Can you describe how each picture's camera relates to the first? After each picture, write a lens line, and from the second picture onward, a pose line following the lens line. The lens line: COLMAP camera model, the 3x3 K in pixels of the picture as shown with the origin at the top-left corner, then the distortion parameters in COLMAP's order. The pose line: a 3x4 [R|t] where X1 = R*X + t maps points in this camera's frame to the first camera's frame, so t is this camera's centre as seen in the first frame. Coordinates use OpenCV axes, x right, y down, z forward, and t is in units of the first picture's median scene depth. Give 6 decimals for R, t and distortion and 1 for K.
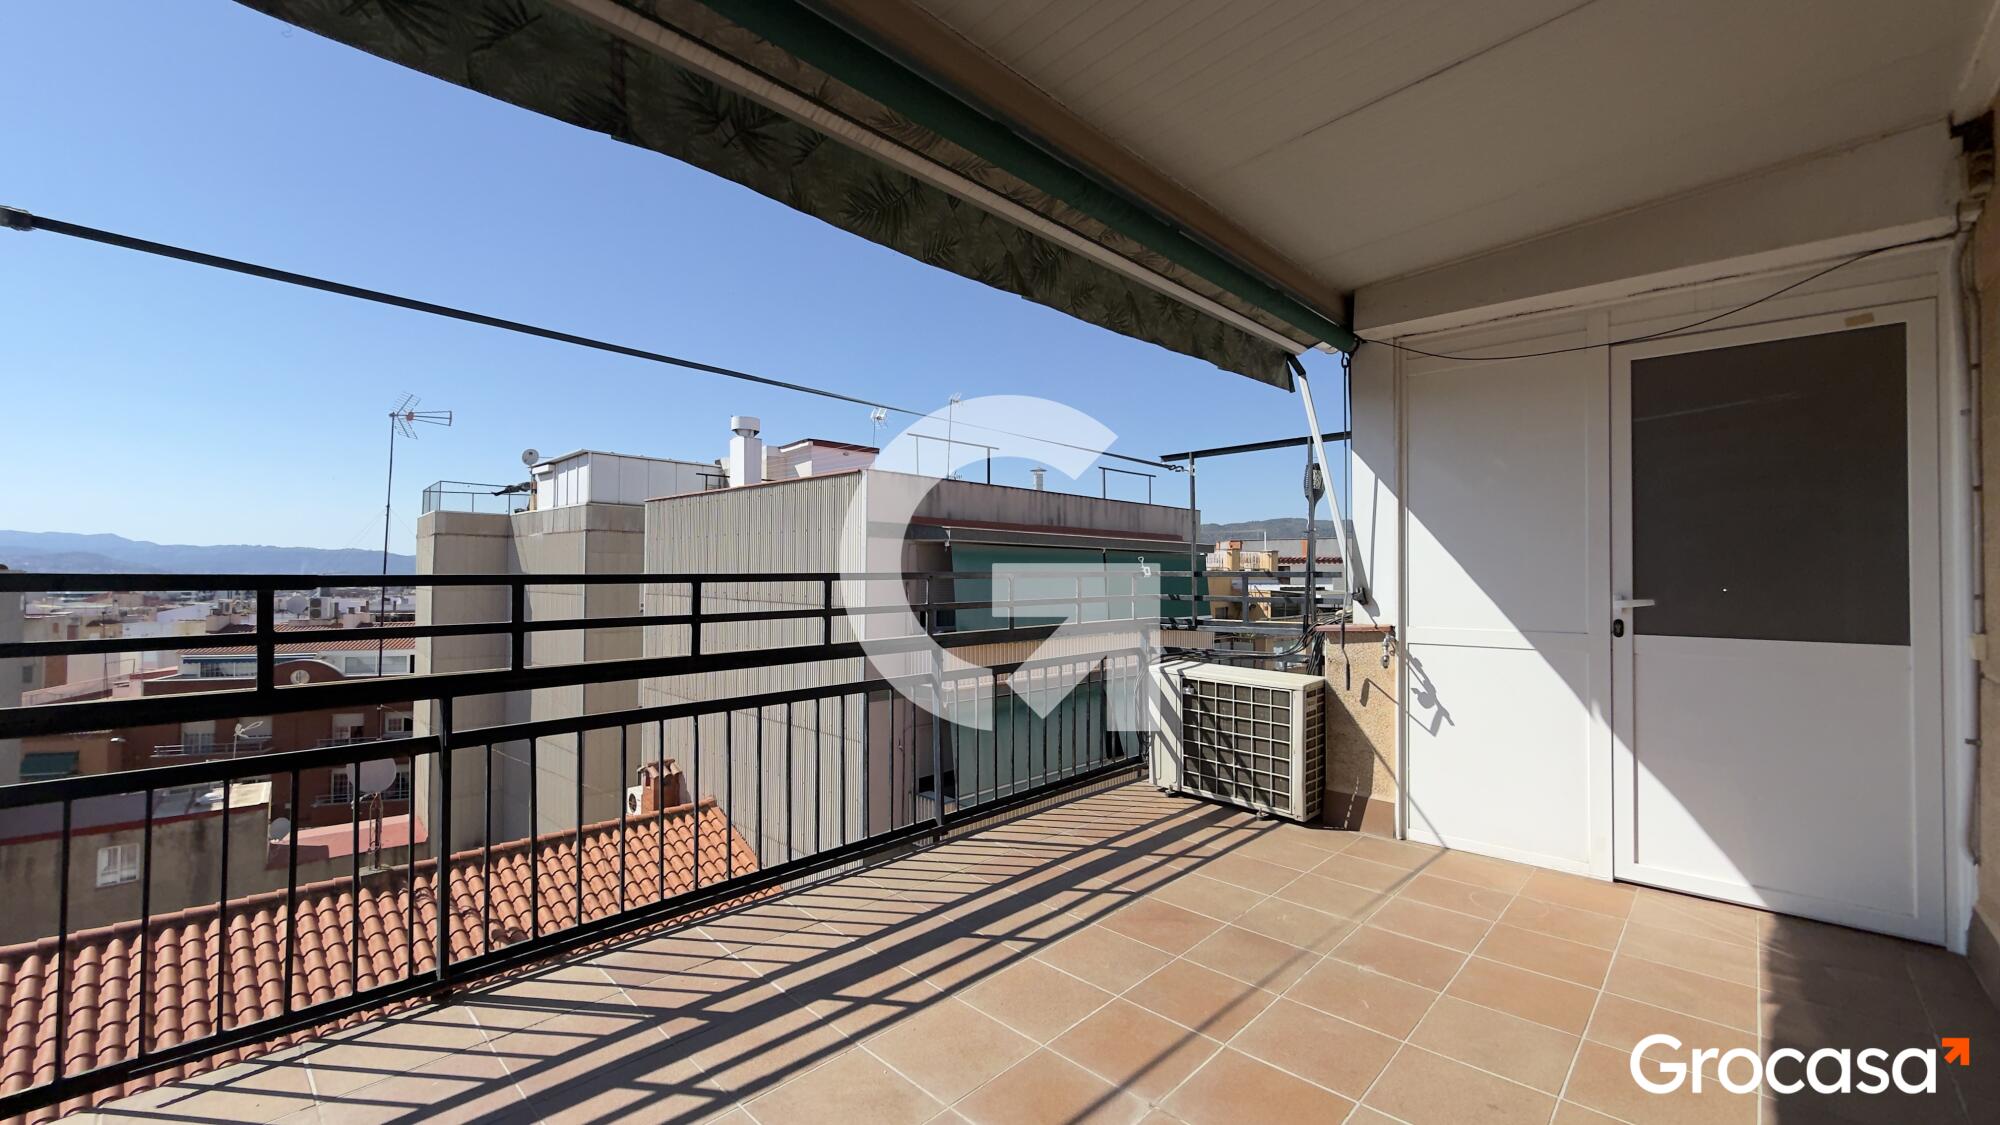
lens RADIAL K [[798.9, 0, 995.2], [0, 798.9, 567.7], [0, 0, 1]] dist [0.004368, 0.000092]
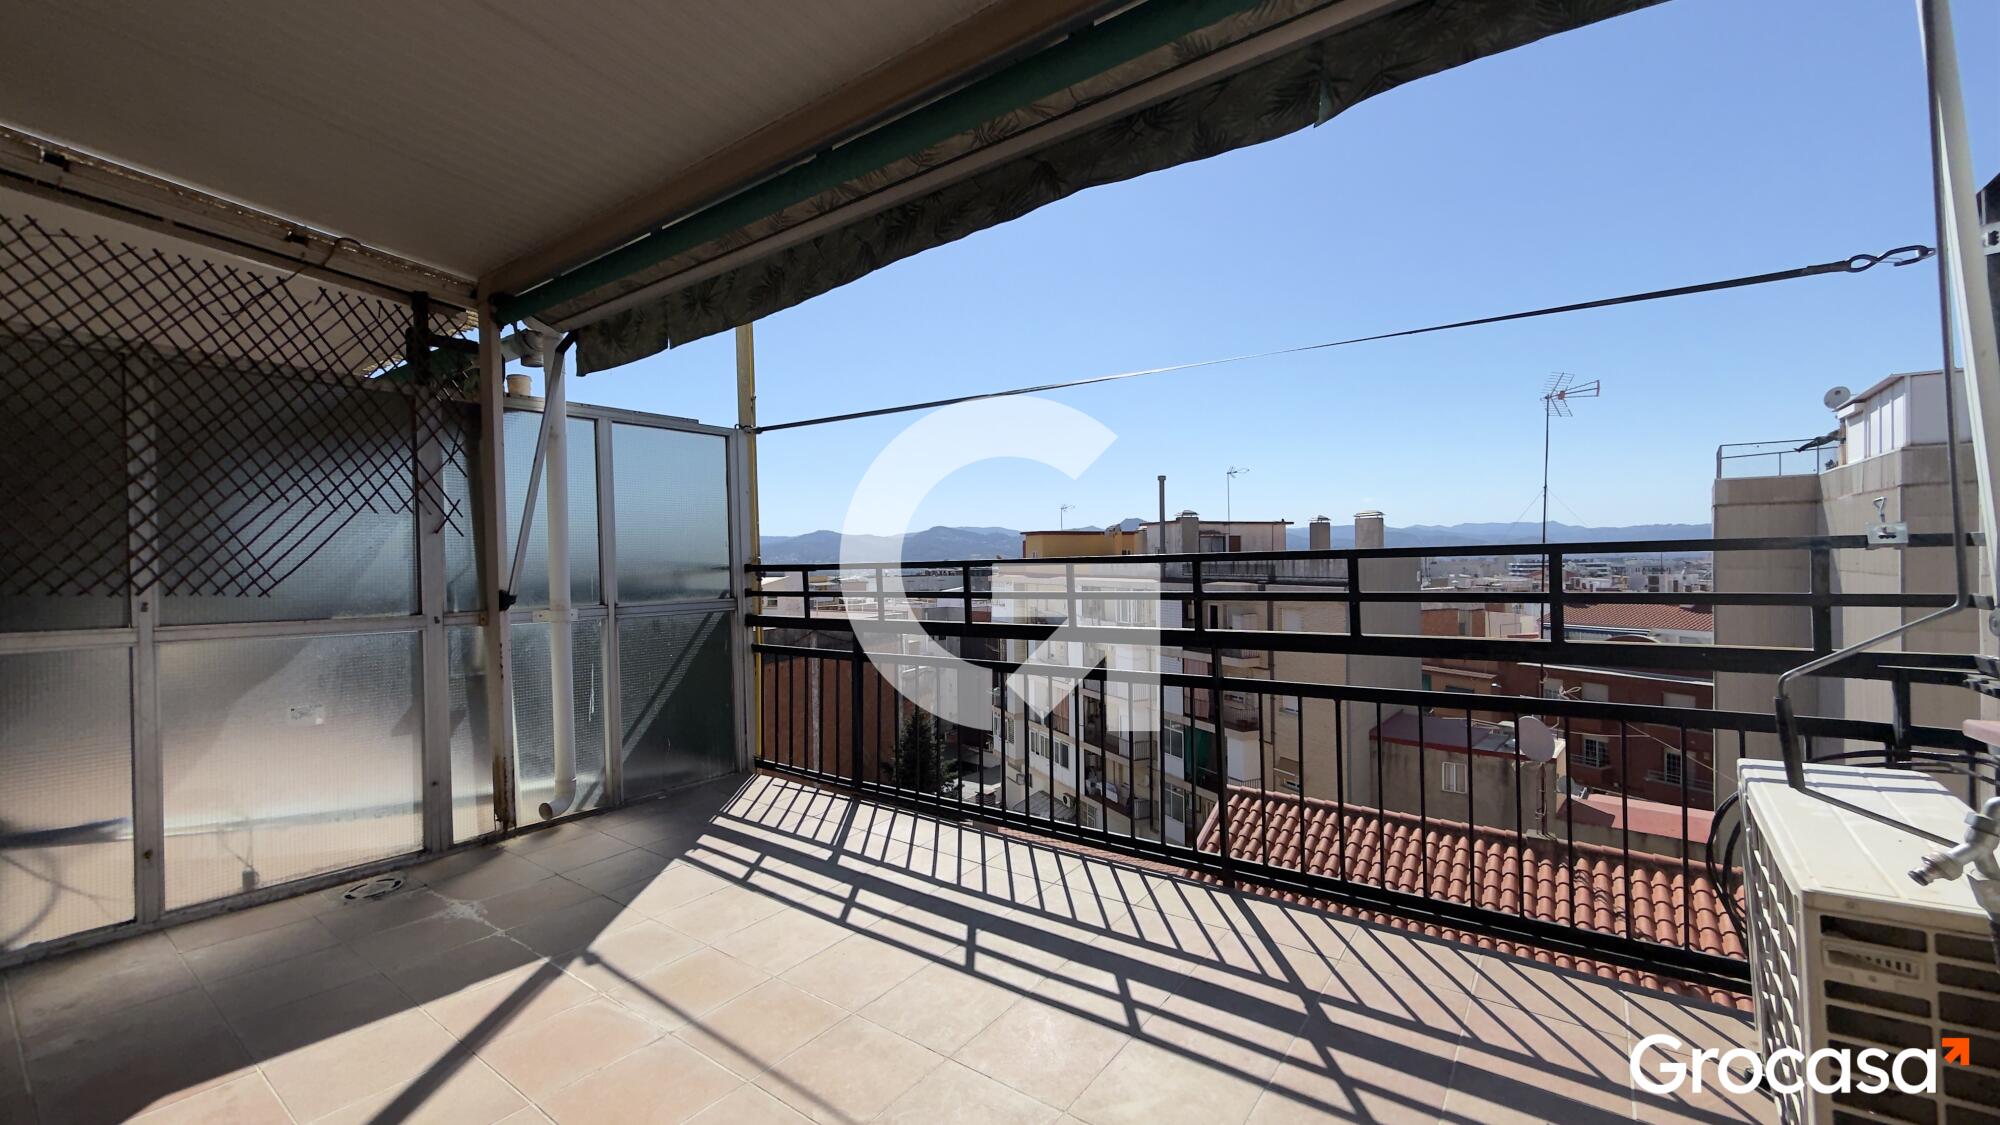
lens RADIAL K [[798.9, 0, 997.0], [0, 798.9, 569.0], [0, 0, 1]] dist [0.004368, 0.000092]
pose [[0.122600, 0.002864, -0.992452, 0.619725], [0.027175, 0.999611, 0.006242, 0.008625], [0.992084, -0.027735, 0.122475, 0.604050]]
